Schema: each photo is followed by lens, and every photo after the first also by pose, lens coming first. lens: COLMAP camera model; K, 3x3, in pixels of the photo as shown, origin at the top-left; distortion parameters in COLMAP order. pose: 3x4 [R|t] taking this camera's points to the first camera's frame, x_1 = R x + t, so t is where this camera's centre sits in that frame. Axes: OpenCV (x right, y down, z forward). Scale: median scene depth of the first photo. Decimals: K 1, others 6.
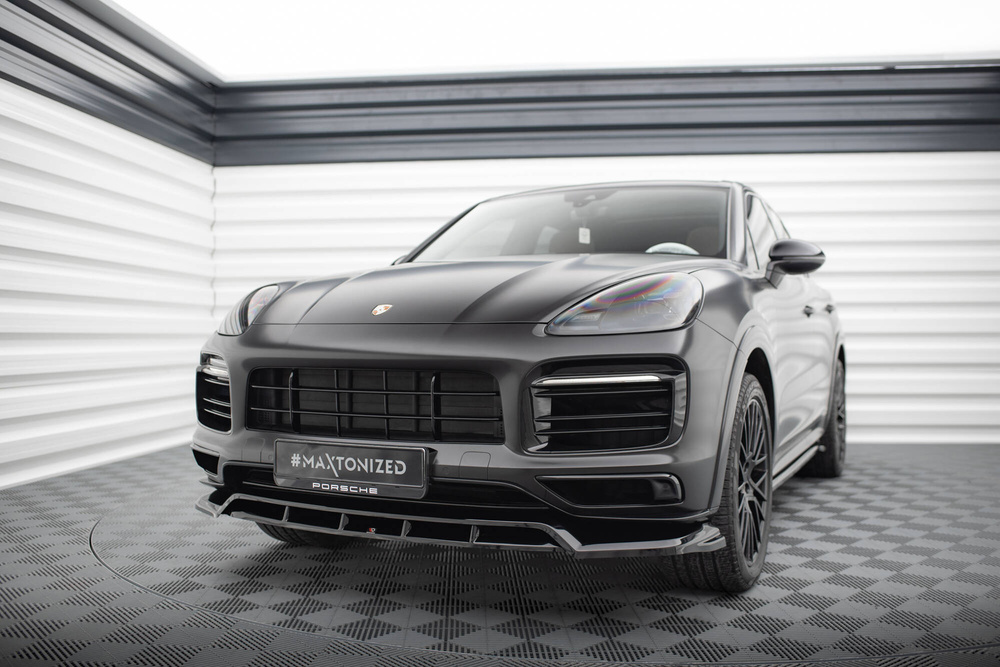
lens RADIAL K [[919.8, 0, 500.0], [0, 919.8, 333.5], [0, 0, 1]] dist [-0.011279, -0.002804]
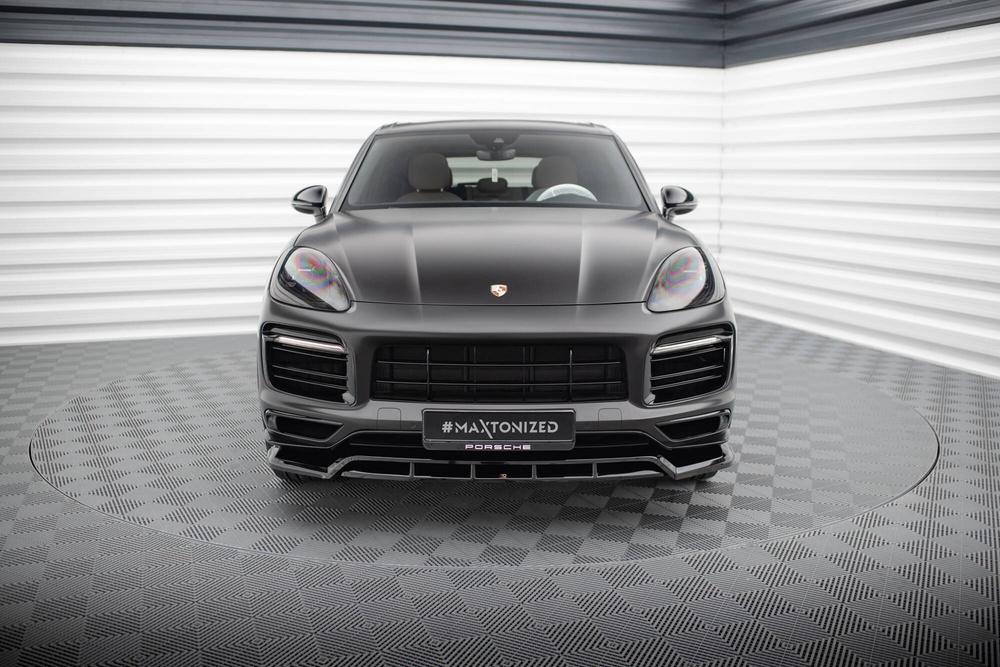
lens RADIAL K [[919.8, 0, 500.0], [0, 919.8, 333.5], [0, 0, 1]] dist [-0.011279, -0.002804]
pose [[0.889413, -0.070510, 0.451634, -0.702951], [-0.011135, 0.984396, 0.175613, -0.188076], [-0.456969, -0.161222, 0.874750, -0.020574]]
